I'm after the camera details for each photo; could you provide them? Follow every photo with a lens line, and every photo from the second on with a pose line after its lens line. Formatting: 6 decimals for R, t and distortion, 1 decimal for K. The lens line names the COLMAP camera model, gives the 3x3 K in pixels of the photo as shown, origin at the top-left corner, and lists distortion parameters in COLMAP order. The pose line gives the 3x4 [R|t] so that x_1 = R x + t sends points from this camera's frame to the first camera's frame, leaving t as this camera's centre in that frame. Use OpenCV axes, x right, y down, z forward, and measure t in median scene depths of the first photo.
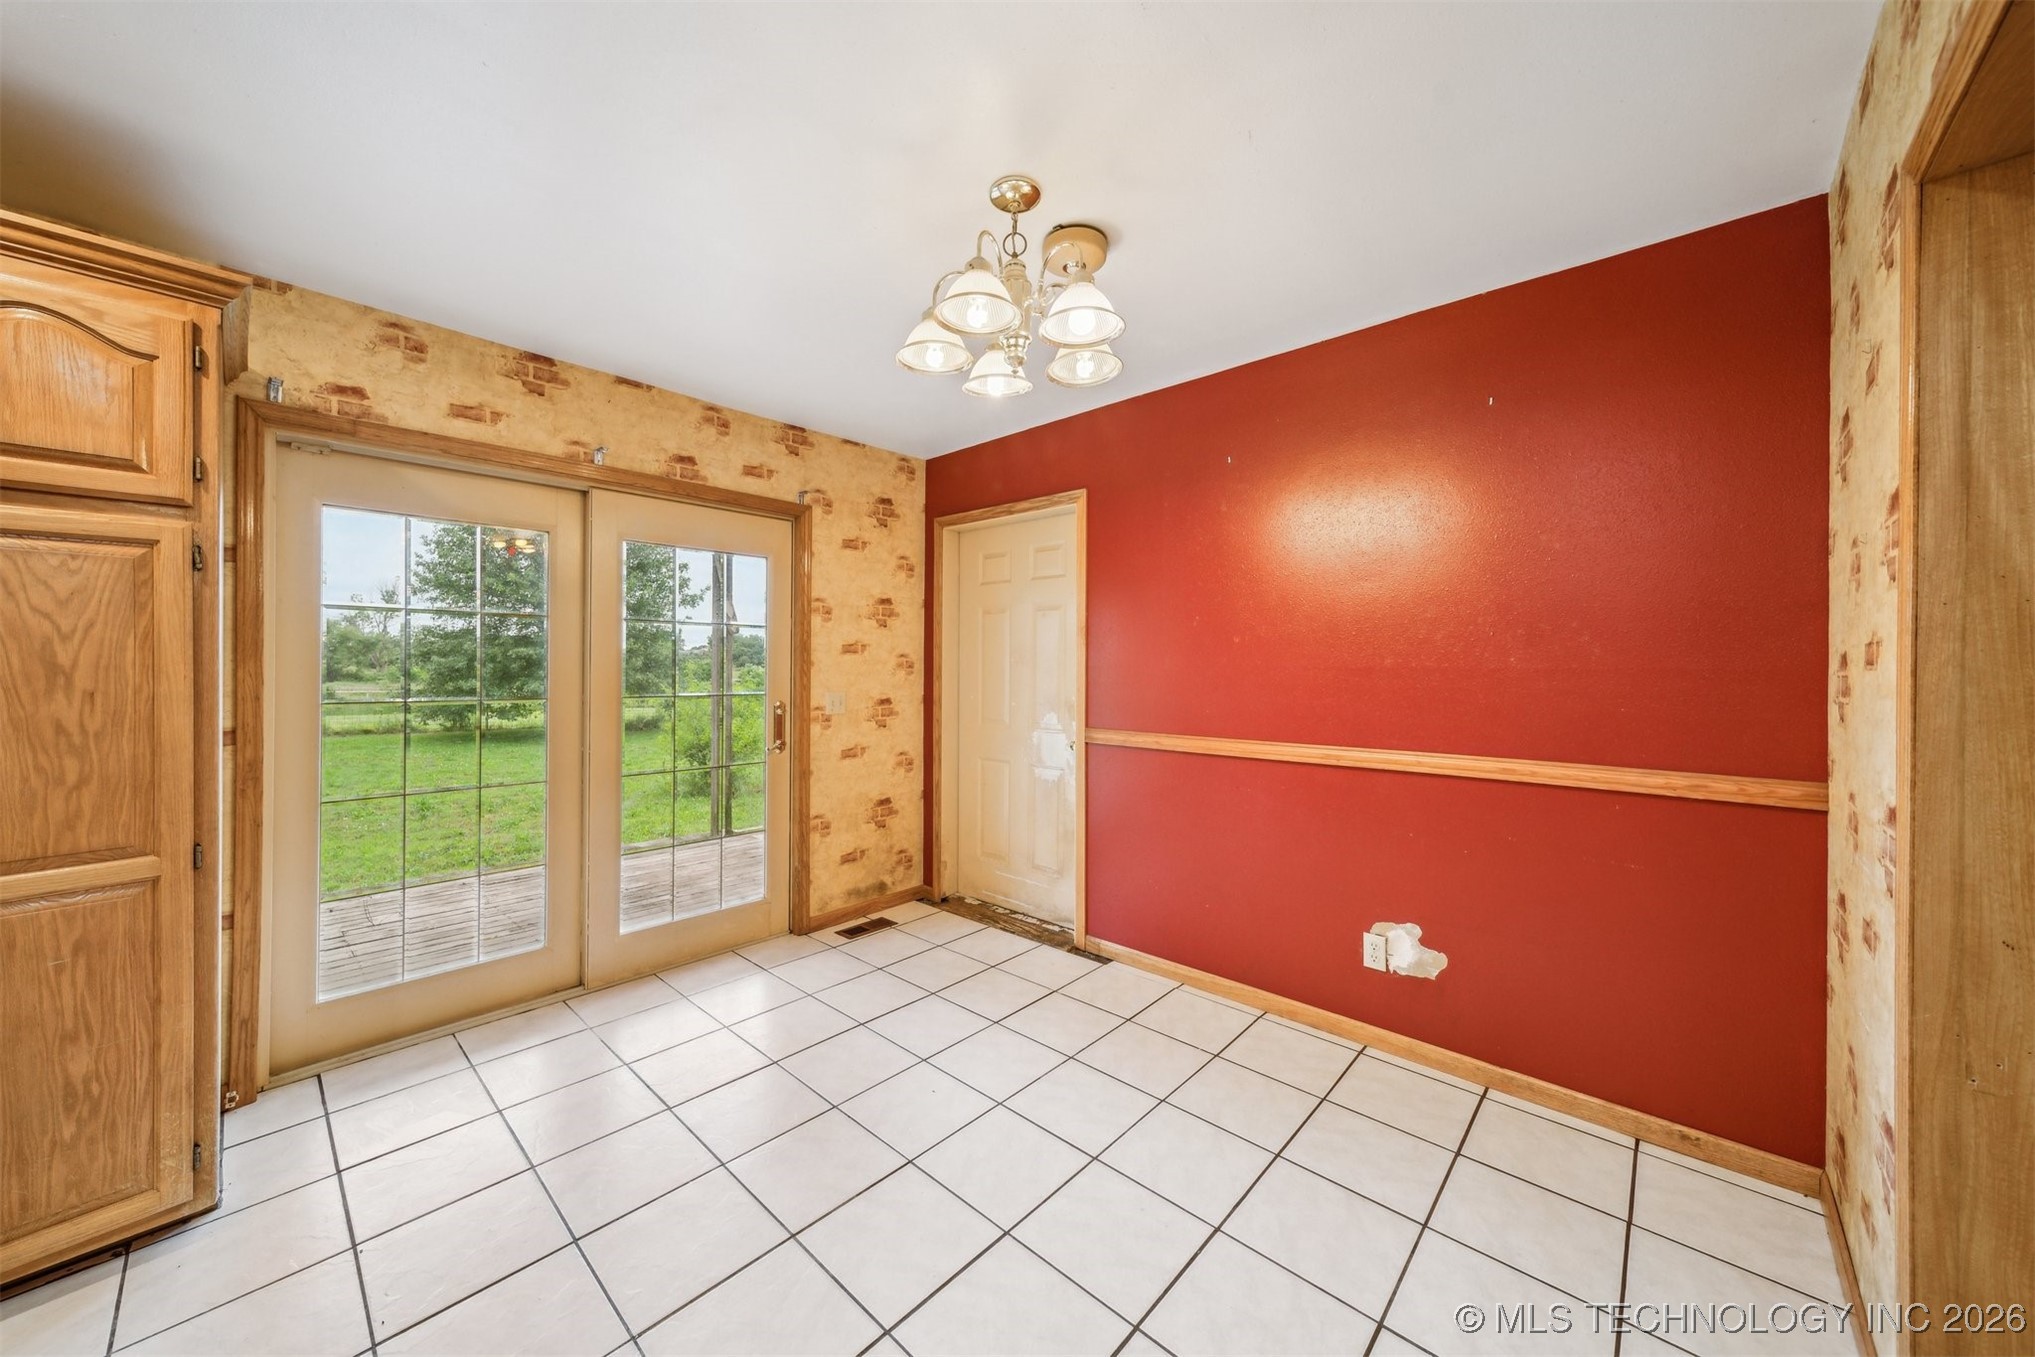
lens RADIAL K [[718.9, 0, 999.2], [0, 718.9, 664.9], [0, 0, 1]] dist [0.006255, -0.001201]
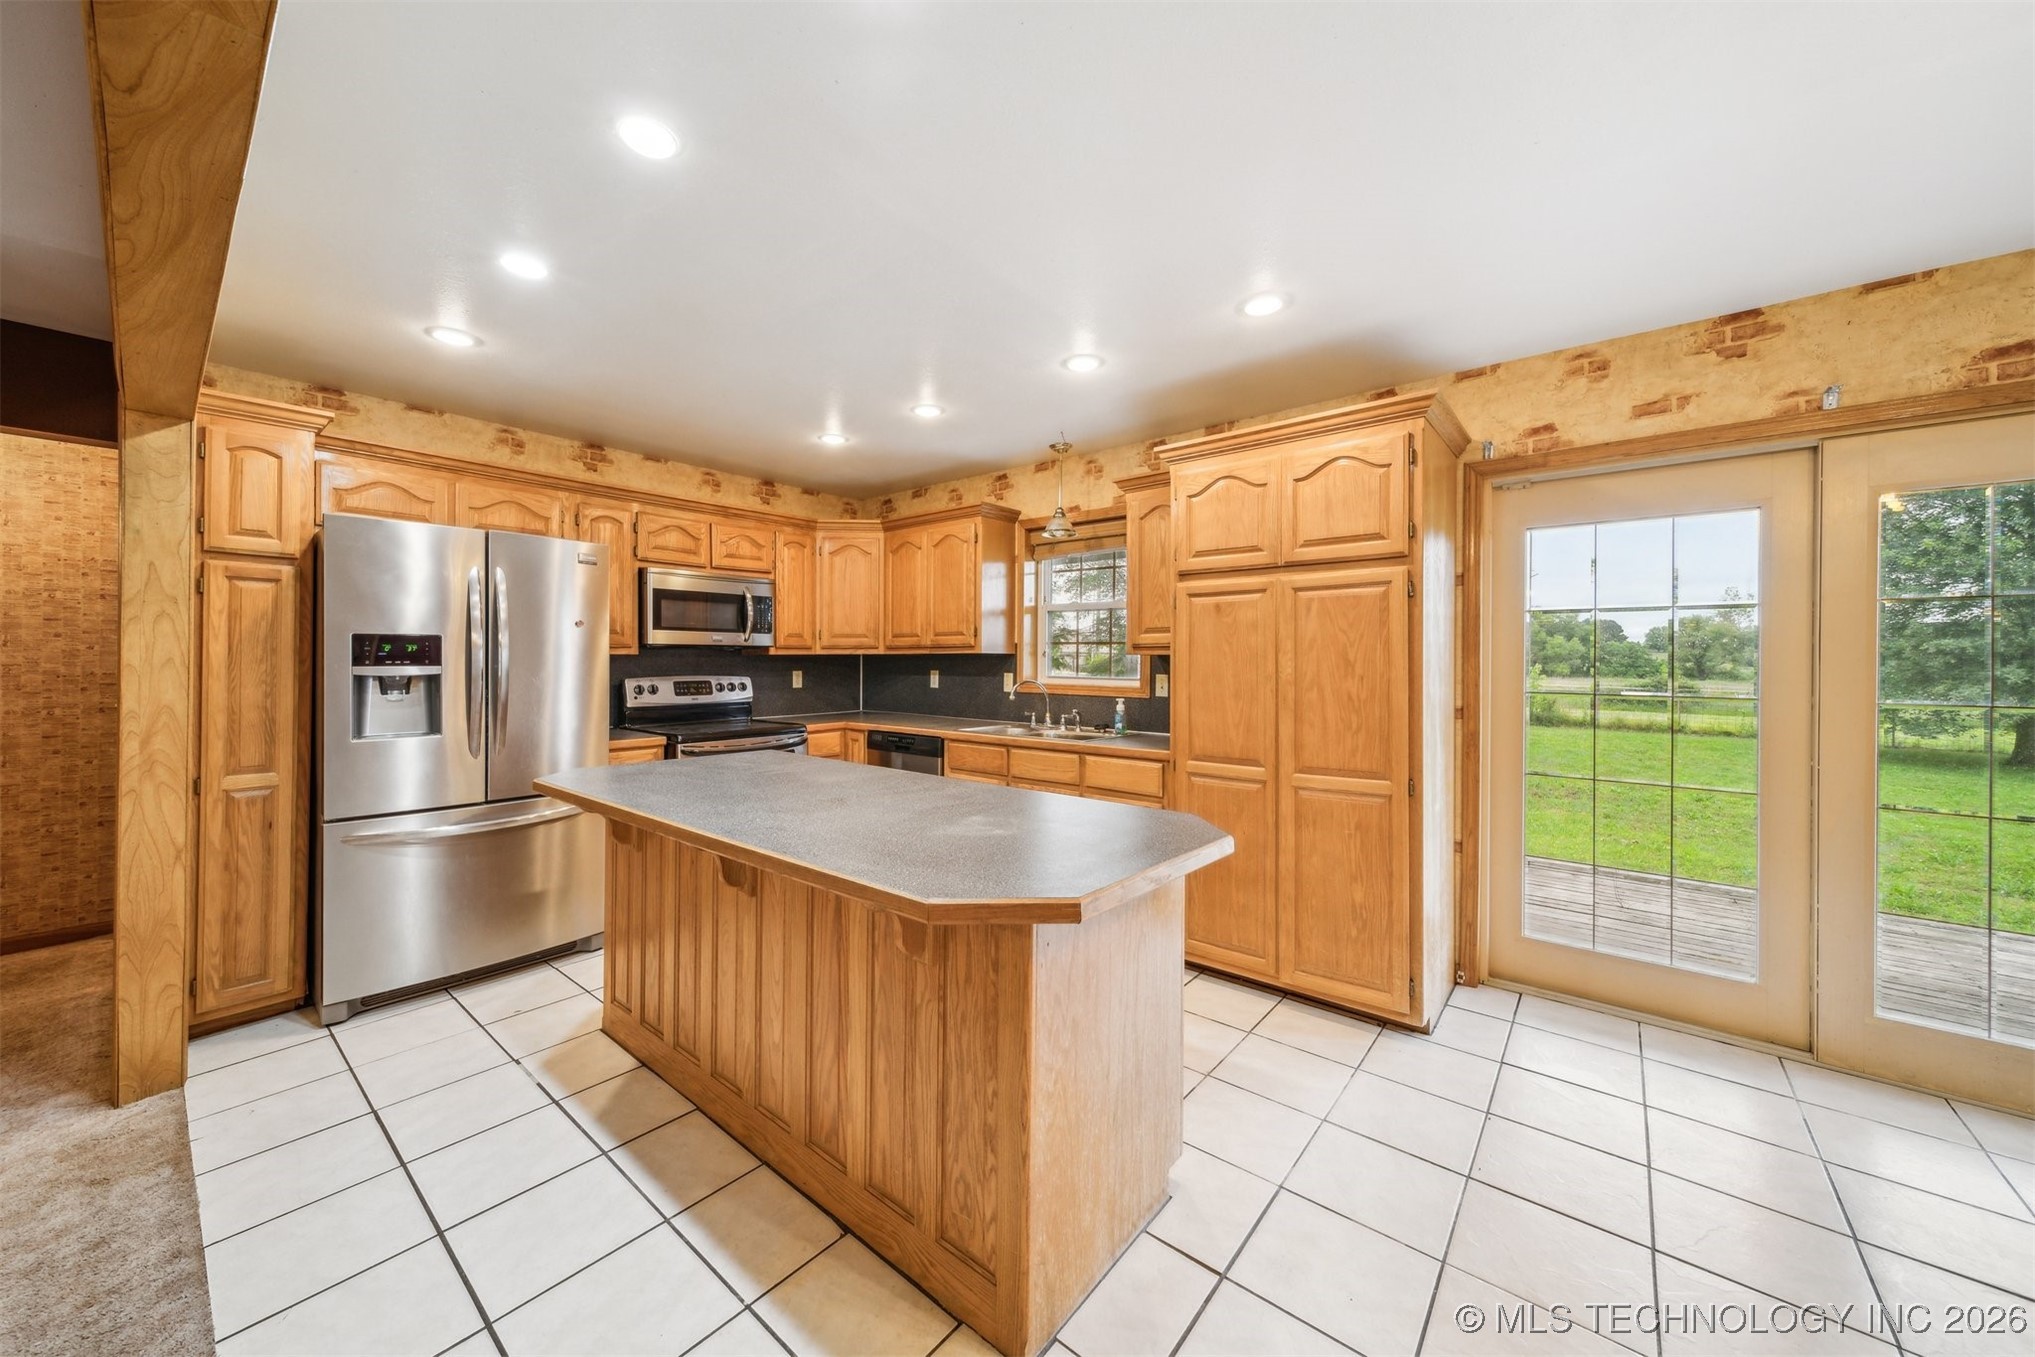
lens RADIAL K [[718.9, 0, 995.2], [0, 718.9, 659.7], [0, 0, 1]] dist [0.006255, -0.001201]
pose [[0.048813, -0.003167, -0.998803, 0.198673], [-0.000858, 0.999994, -0.003213, 0.002908], [0.998808, 0.001013, 0.048810, 0.036762]]
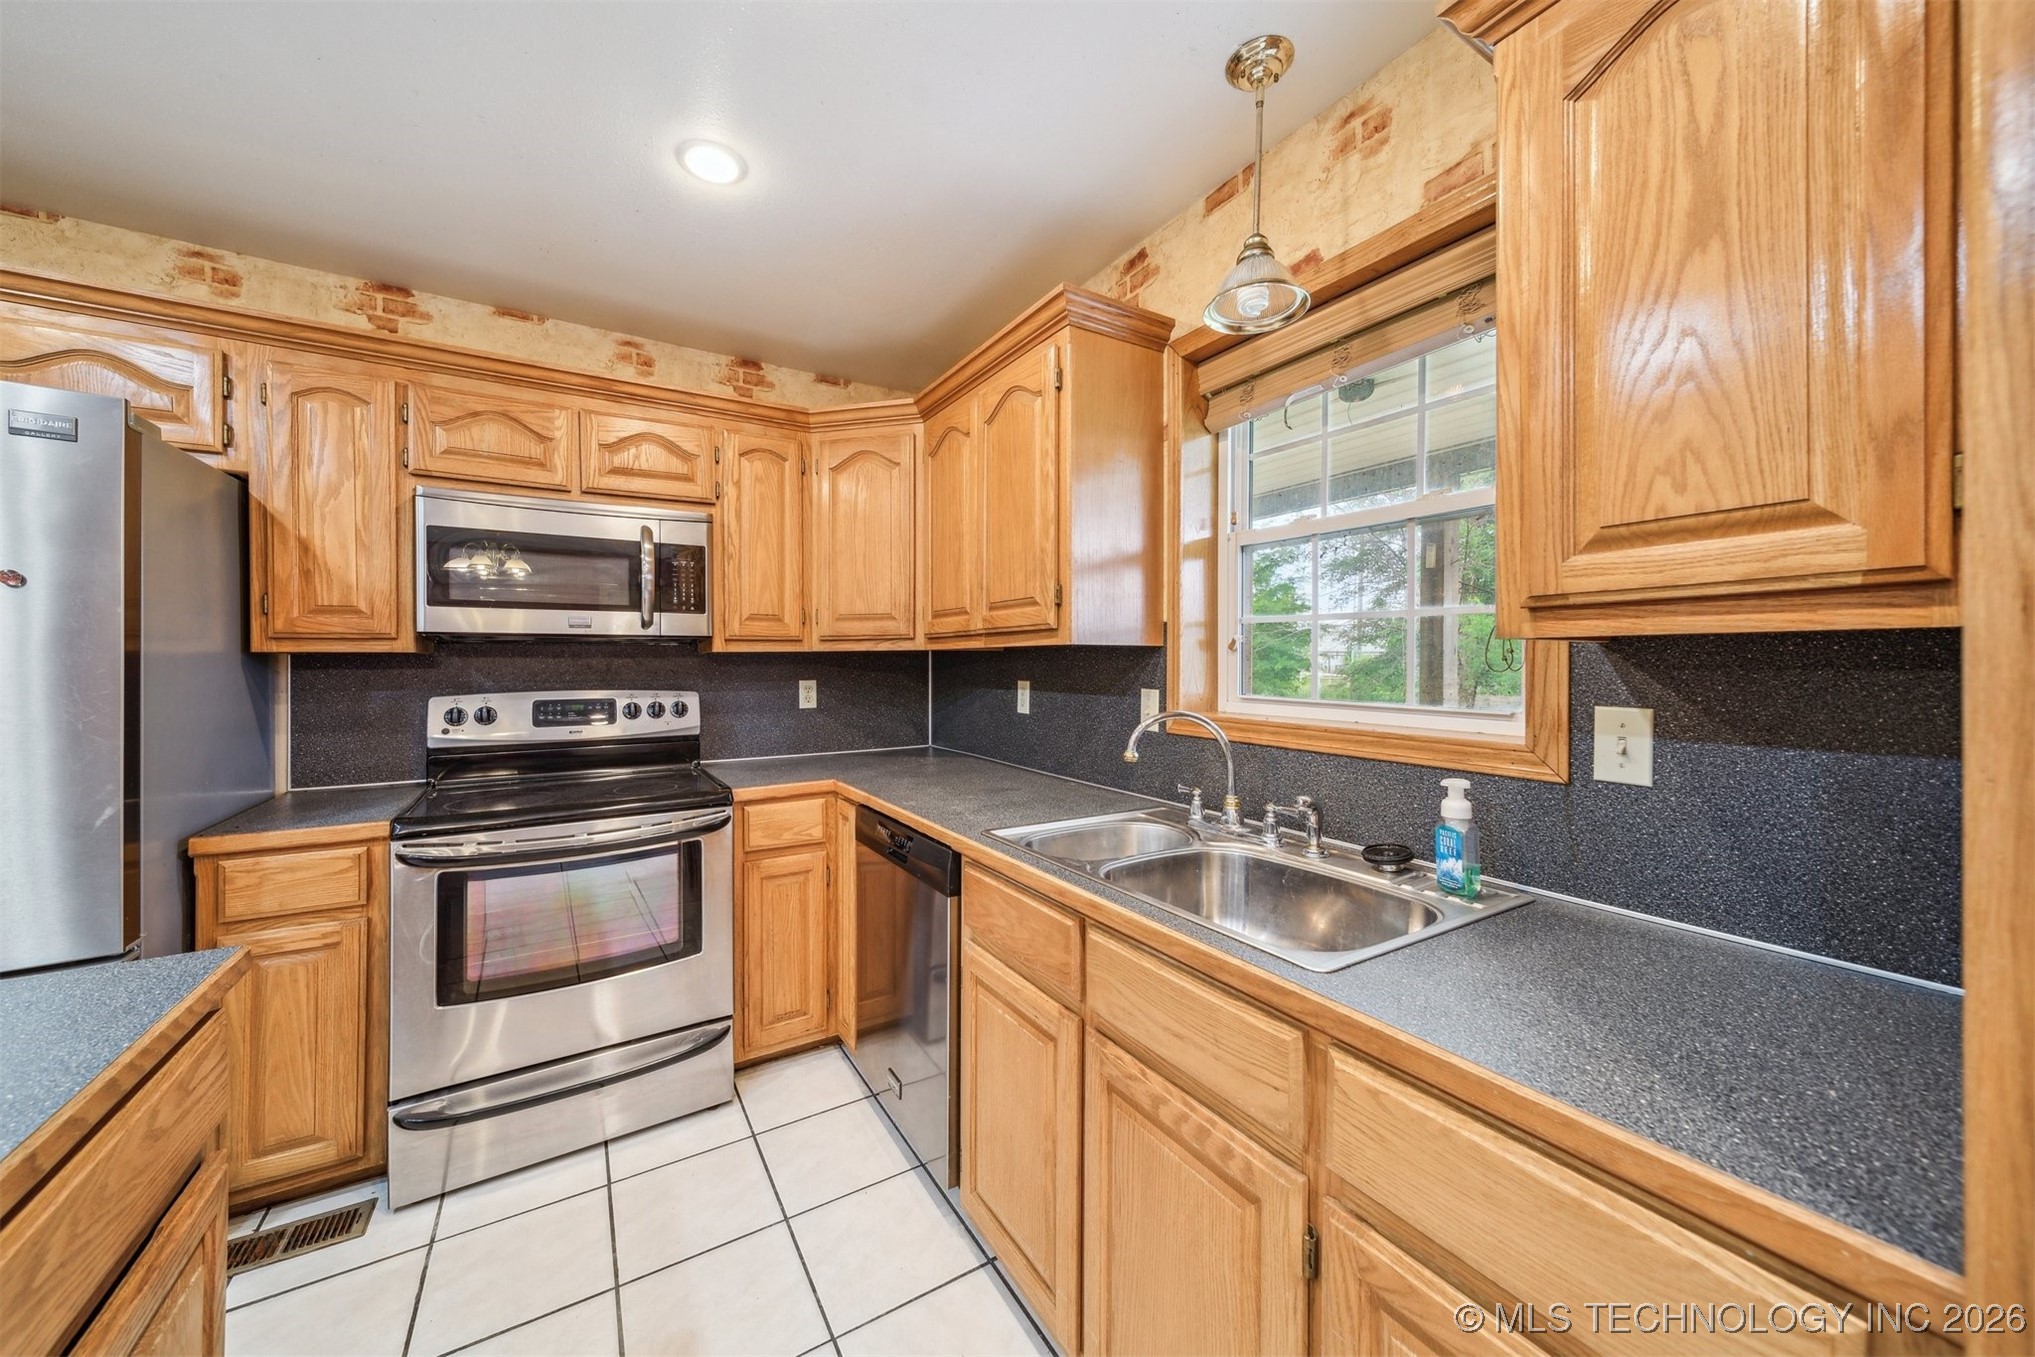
lens RADIAL K [[718.9, 0, 1003.9], [0, 718.9, 661.4], [0, 0, 1]] dist [0.006255, -0.001201]
pose [[-0.263933, -0.002640, -0.964538, -0.656615], [0.002722, 0.999990, -0.003482, 0.001718], [0.964537, -0.003544, -0.263923, 0.191757]]
